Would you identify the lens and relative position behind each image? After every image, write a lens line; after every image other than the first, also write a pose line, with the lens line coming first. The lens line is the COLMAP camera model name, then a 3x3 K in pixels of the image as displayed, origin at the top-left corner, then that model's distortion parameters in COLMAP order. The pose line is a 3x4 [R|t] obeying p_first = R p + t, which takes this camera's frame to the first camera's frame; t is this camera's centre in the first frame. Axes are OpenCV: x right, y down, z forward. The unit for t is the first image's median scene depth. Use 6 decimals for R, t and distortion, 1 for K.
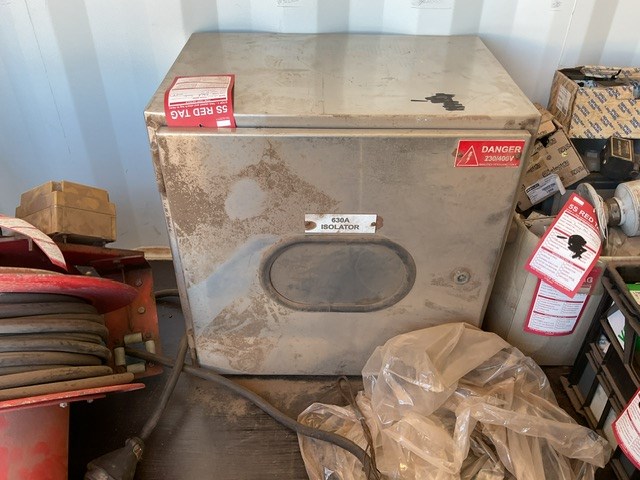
lens RADIAL K [[533.2, 0, 316.8], [0, 533.2, 239.1], [0, 0, 1]] dist [0.079042, -0.149668]
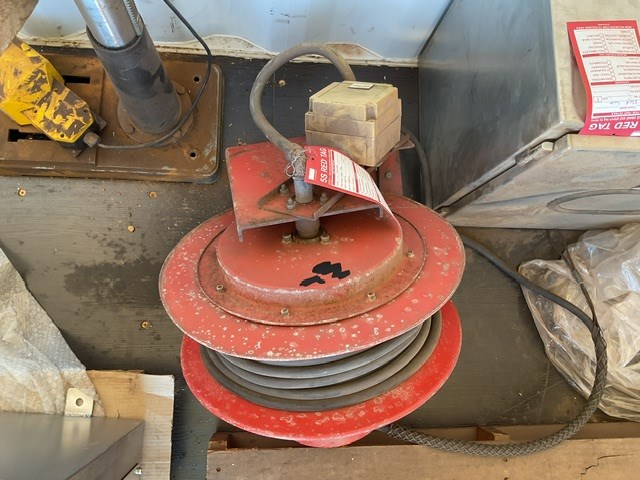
lens RADIAL K [[533.2, 0, 316.8], [0, 533.2, 239.1], [0, 0, 1]] dist [0.079042, -0.149668]
pose [[0.995576, 0.020044, 0.091797, -0.631863], [-0.077840, 0.723129, 0.686313, -0.533095], [-0.052625, -0.690422, 0.721490, 0.216019]]
